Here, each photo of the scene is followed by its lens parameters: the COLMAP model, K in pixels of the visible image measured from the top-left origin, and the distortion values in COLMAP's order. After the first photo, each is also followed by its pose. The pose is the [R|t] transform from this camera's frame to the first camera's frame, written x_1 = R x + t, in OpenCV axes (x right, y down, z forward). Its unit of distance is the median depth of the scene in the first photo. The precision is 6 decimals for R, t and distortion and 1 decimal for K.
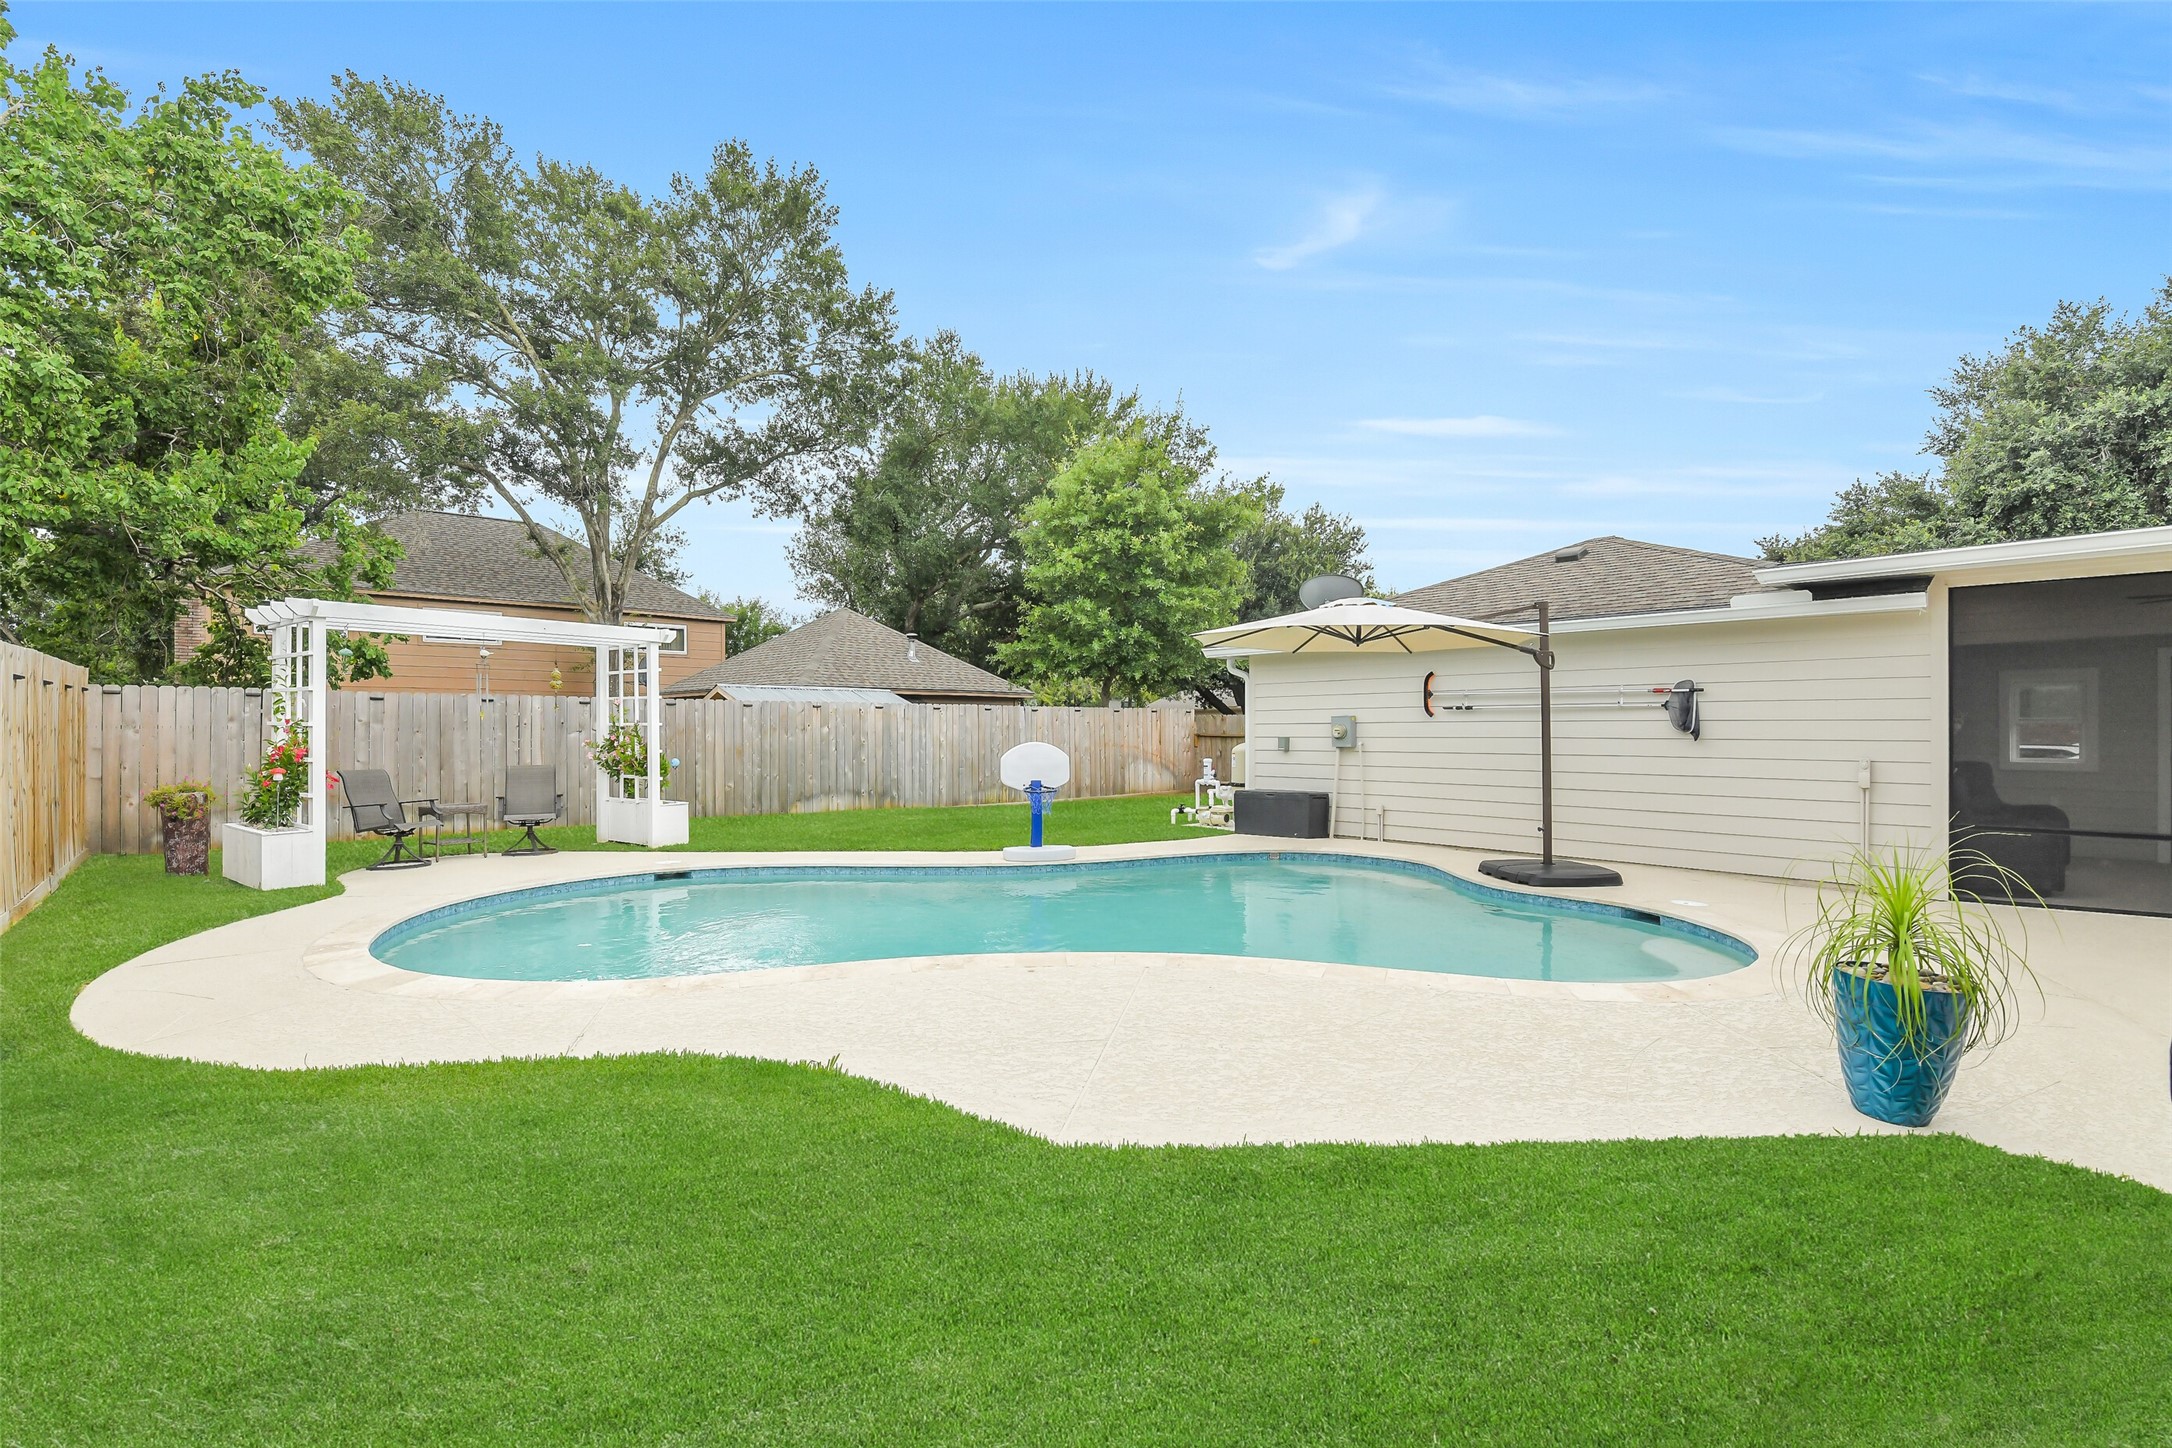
lens RADIAL K [[937.3, 0, 1089.9], [0, 937.3, 722.3], [0, 0, 1]] dist [-0.001483, -0.009773]
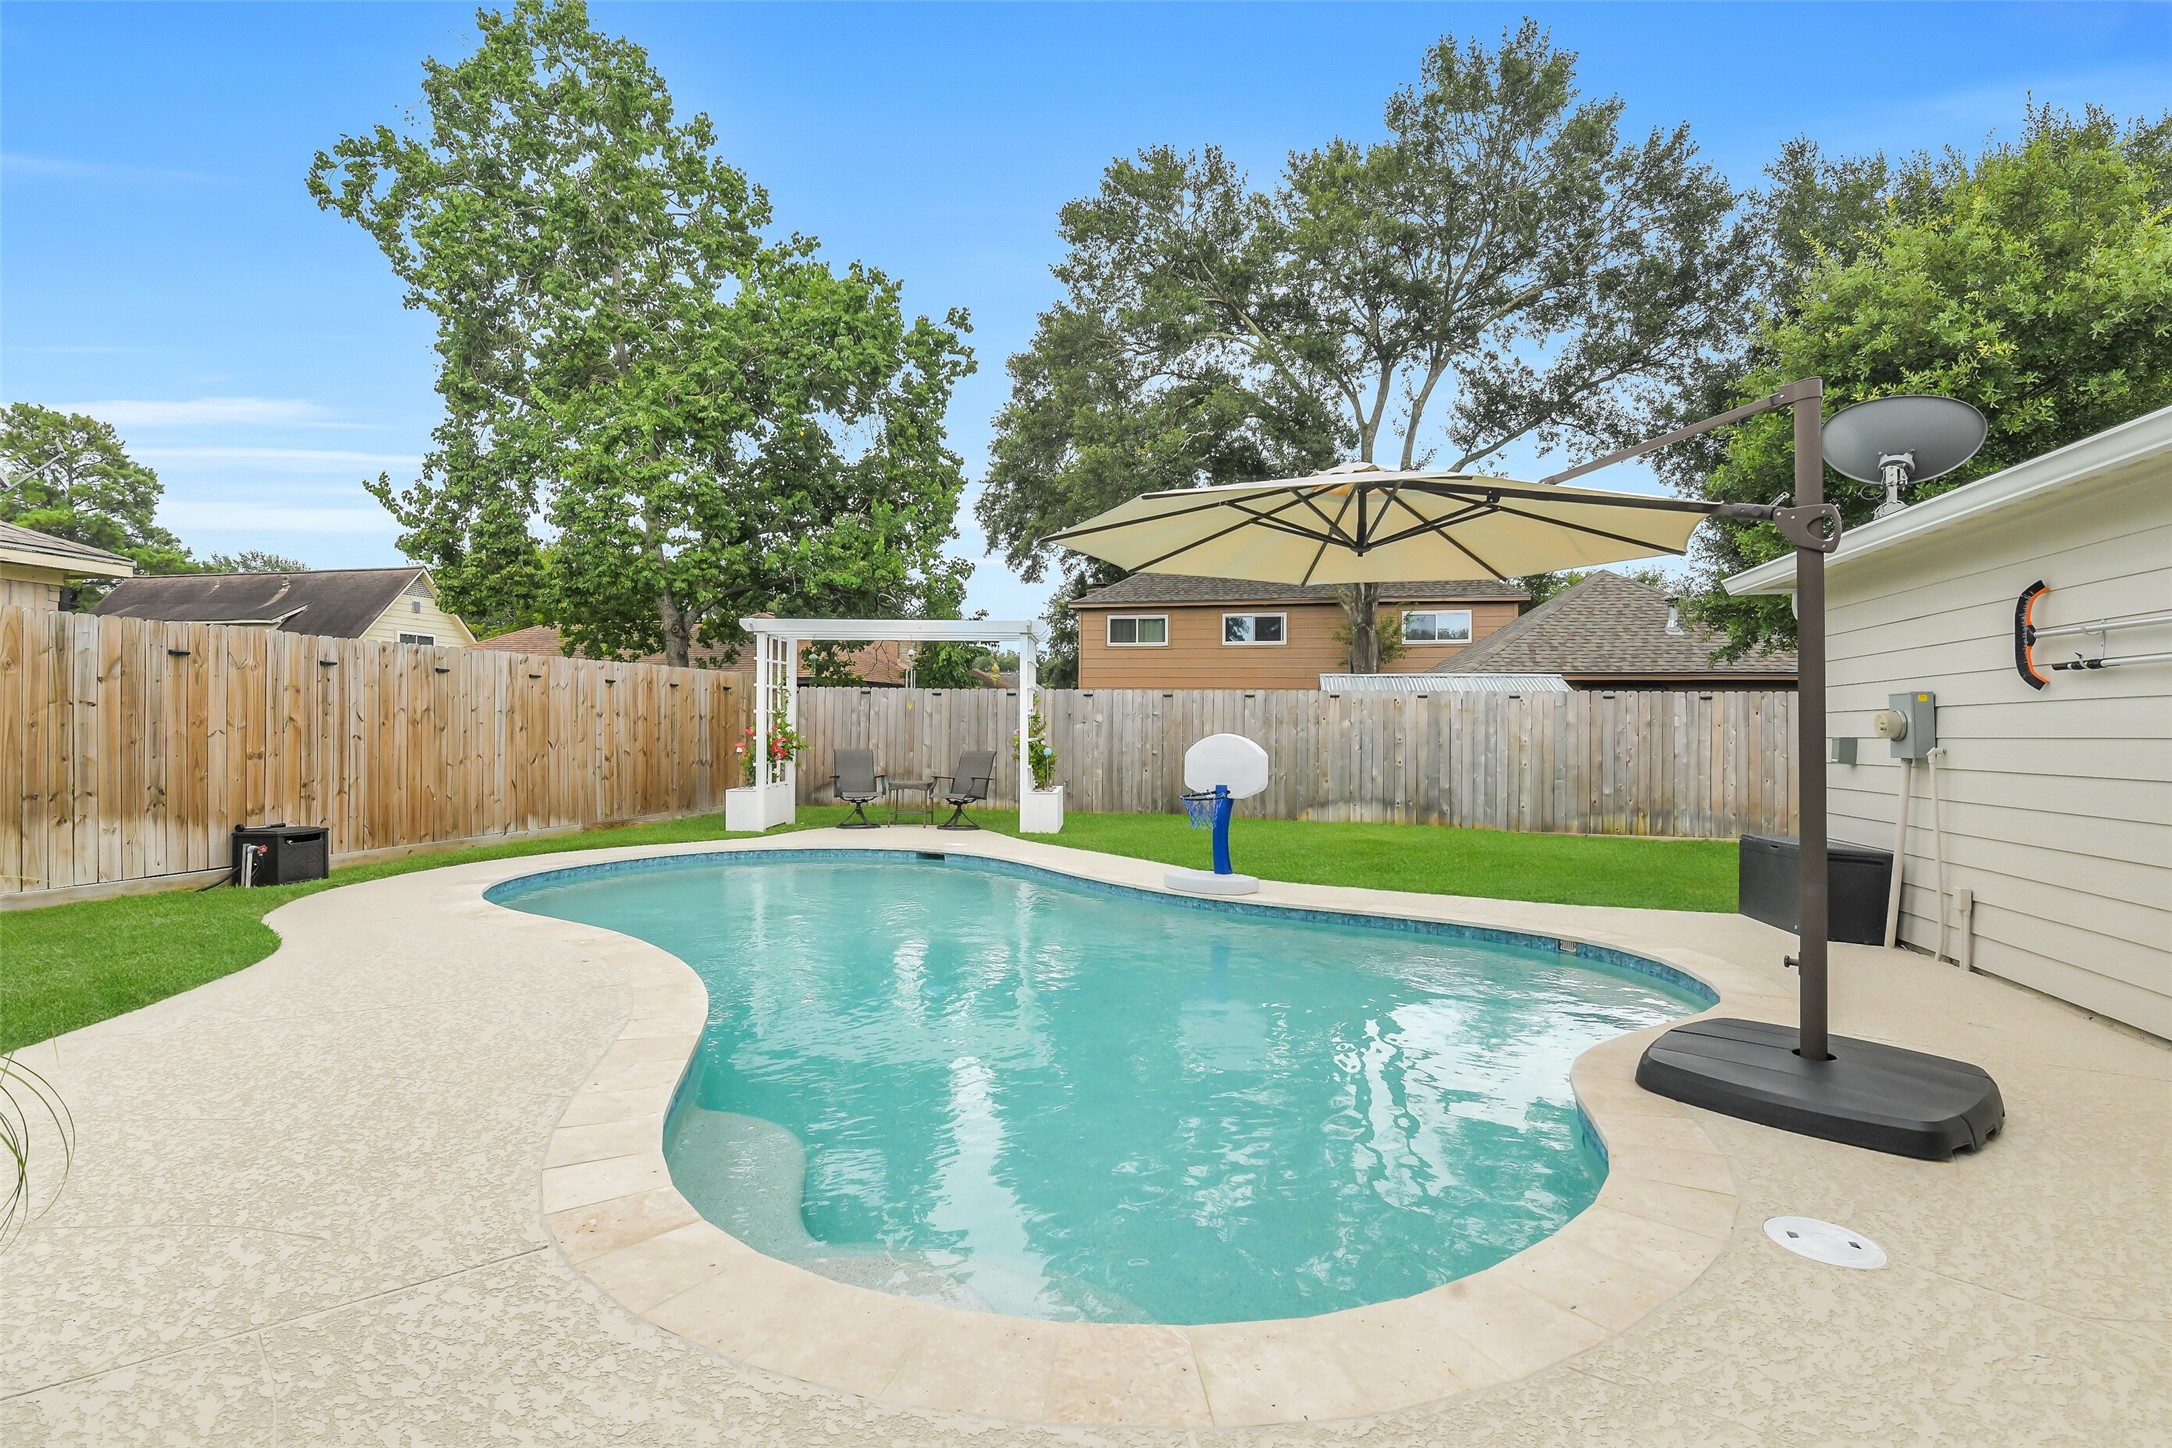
lens RADIAL K [[1076.2, 0, 1098.1], [0, 1076.2, 731.0], [0, 0, 1]] dist [-0.009782, -0.000966]
pose [[0.570153, 0.009270, -0.821486, 0.413169], [-0.005794, 0.999957, 0.007262, 0.009439], [0.821518, 0.000619, 0.570182, 0.303626]]
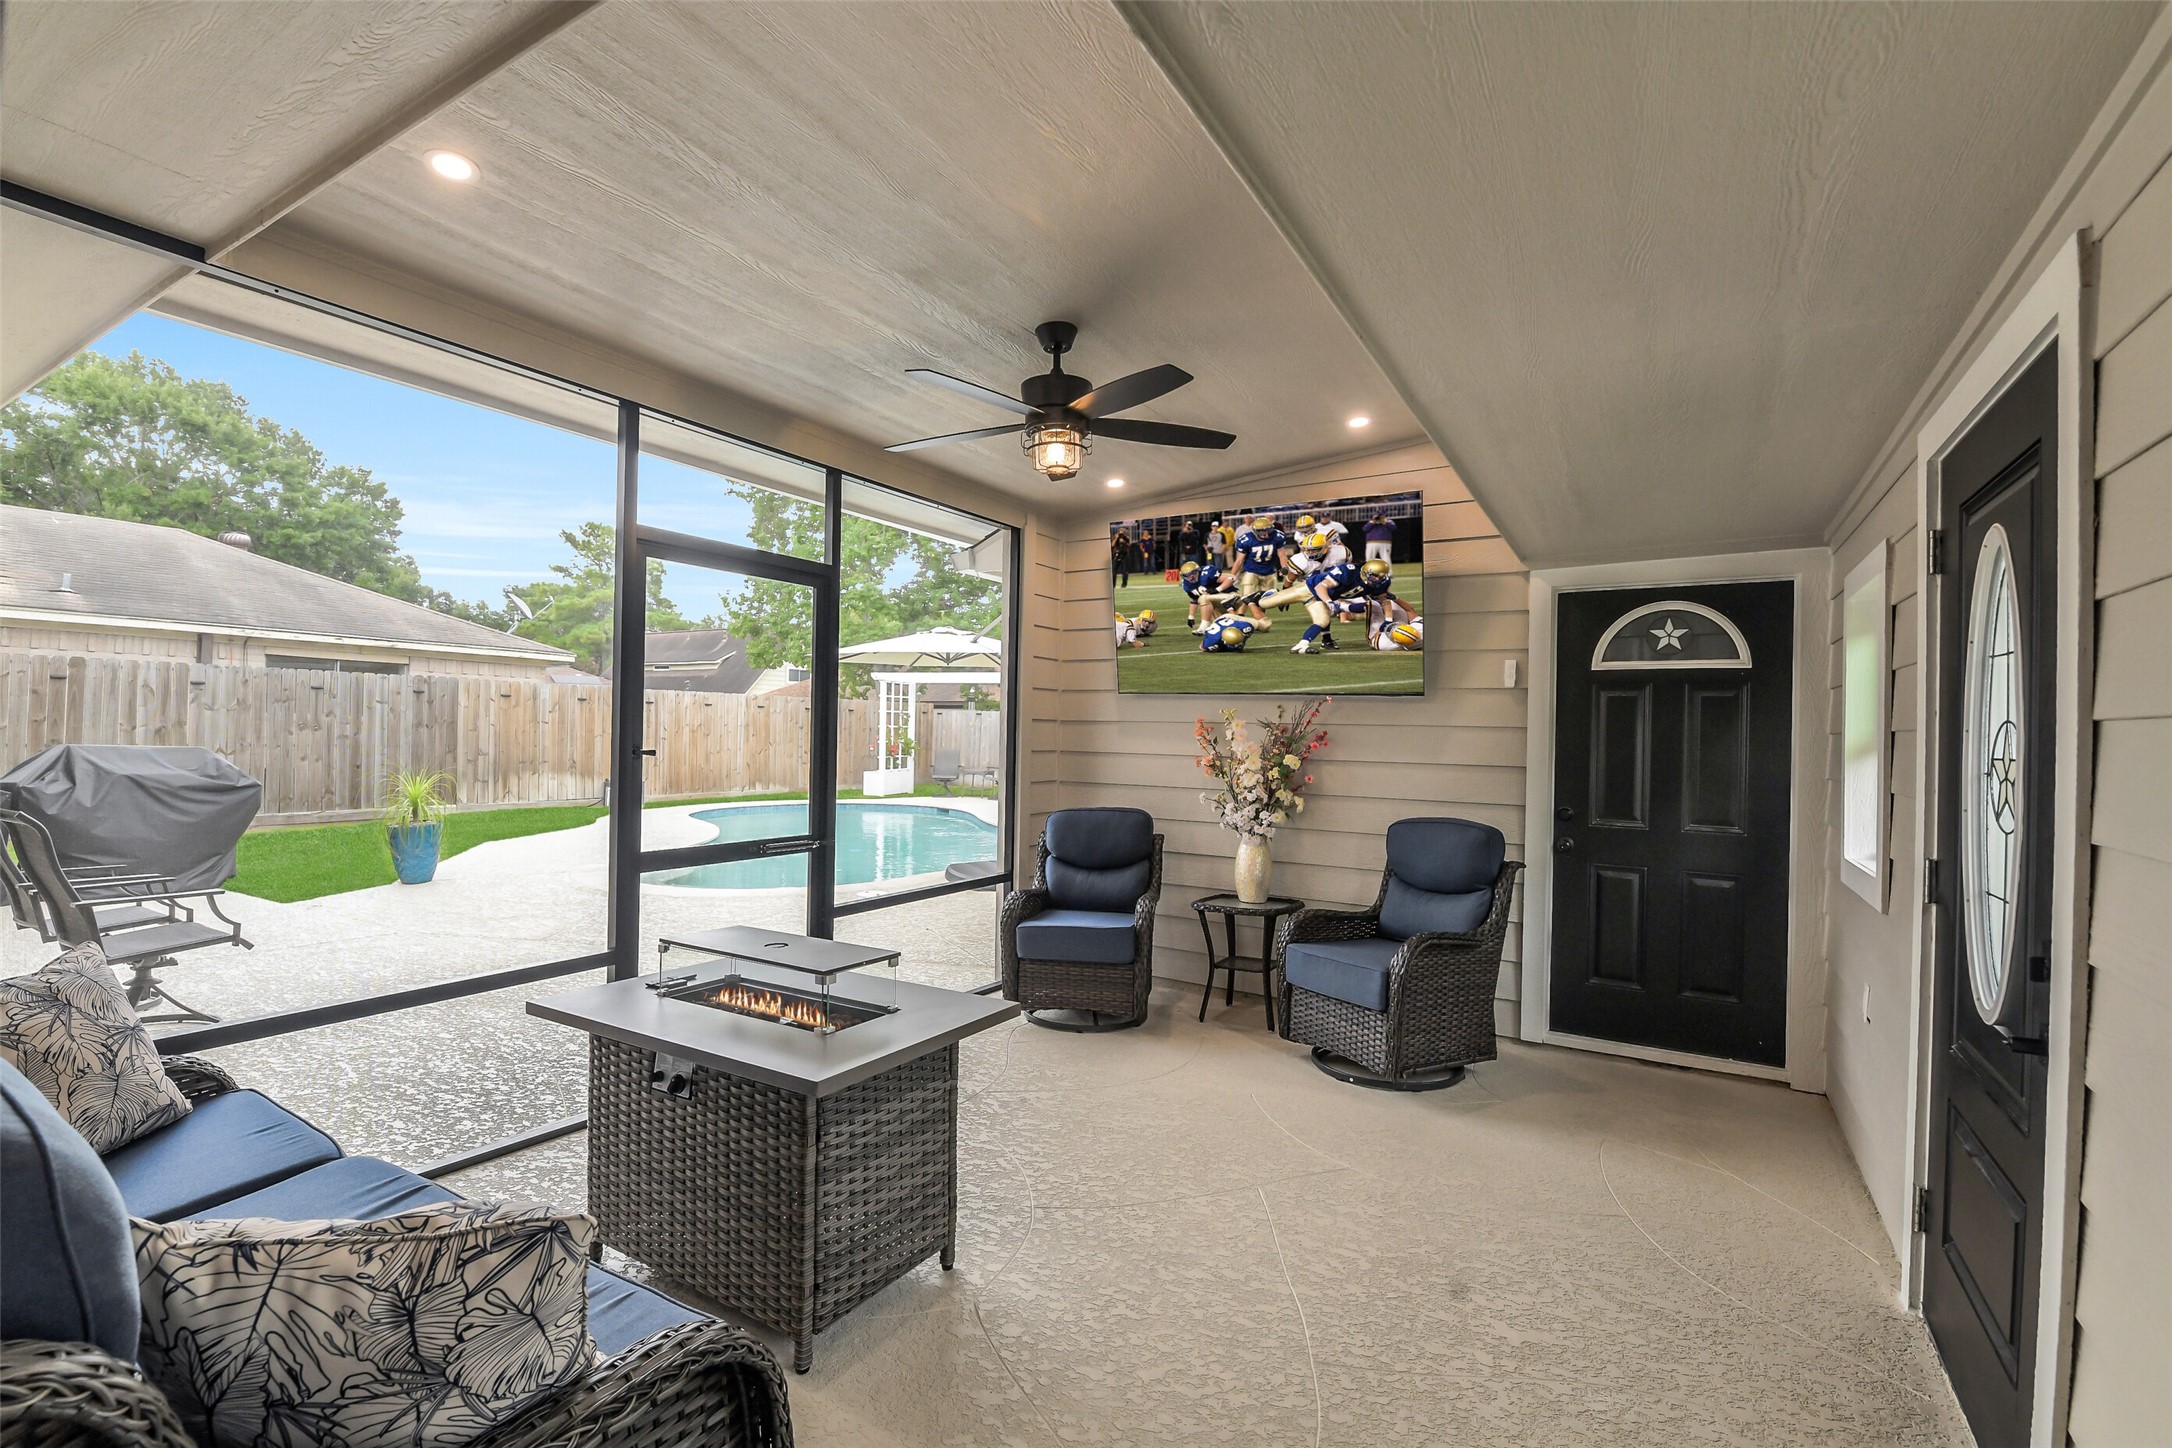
lens RADIAL K [[943.9, 0, 1086.0], [0, 943.9, 724.0], [0, 0, 1]] dist [-0.001311, -0.010551]
pose [[0.285173, -0.002148, -0.958474, 0.895088], [-0.014691, 0.999870, -0.006612, 0.002513], [0.958363, 0.015966, 0.285104, 0.475914]]
